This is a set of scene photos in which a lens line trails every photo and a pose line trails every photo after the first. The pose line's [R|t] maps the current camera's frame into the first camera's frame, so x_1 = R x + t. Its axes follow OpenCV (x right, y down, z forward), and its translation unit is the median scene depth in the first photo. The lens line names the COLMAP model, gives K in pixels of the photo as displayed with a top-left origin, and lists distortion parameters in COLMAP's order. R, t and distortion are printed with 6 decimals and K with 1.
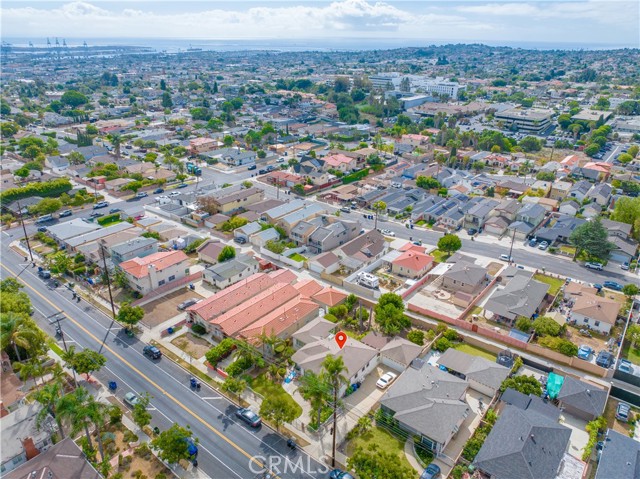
lens RADIAL K [[448.8, 0, 320.0], [0, 448.8, 239.5], [0, 0, 1]] dist [-0.033985, 0.004405]
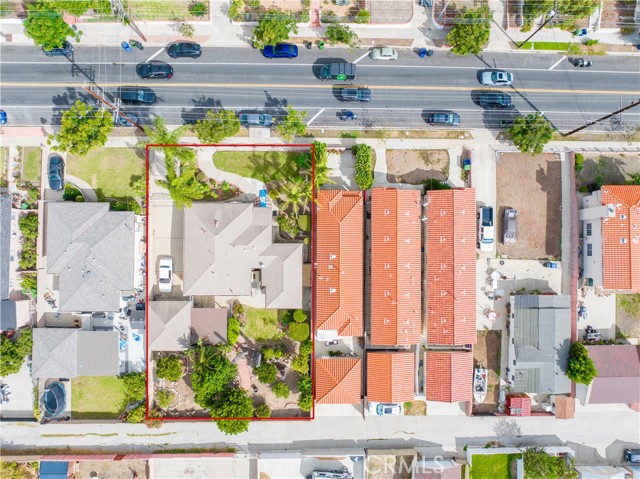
lens RADIAL K [[455.0, 0, 320.0], [0, 455.0, 239.5], [0, 0, 1]] dist [-0.036920, -0.004636]
pose [[-0.780935, 0.623047, -0.044197, -0.045450], [-0.283241, -0.290174, 0.914097, -0.333819], [0.556701, 0.726369, 0.403079, 0.564394]]
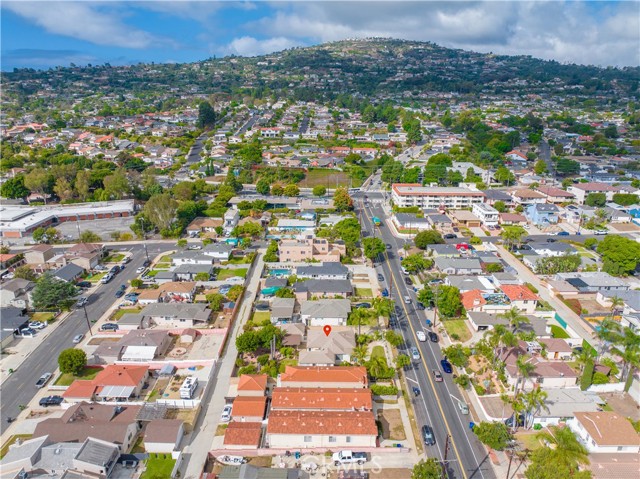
lens RADIAL K [[448.8, 0, 320.0], [0, 448.8, 239.5], [0, 0, 1]] dist [-0.033985, 0.004405]
pose [[-0.621410, -0.265056, 0.737289, -0.660790], [0.304138, 0.785636, 0.538773, -0.560351], [-0.722046, 0.559036, -0.407589, 1.039326]]
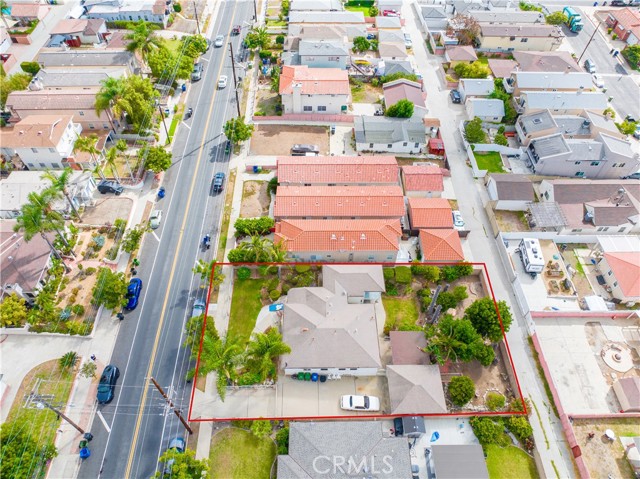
lens RADIAL K [[448.8, 0, 320.0], [0, 448.8, 239.5], [0, 0, 1]] dist [-0.033985, 0.004405]
pose [[0.639161, 0.603388, -0.476860, 0.206621], [-0.328608, 0.774861, 0.540007, -0.171038], [0.695334, -0.188451, 0.693539, 0.374658]]
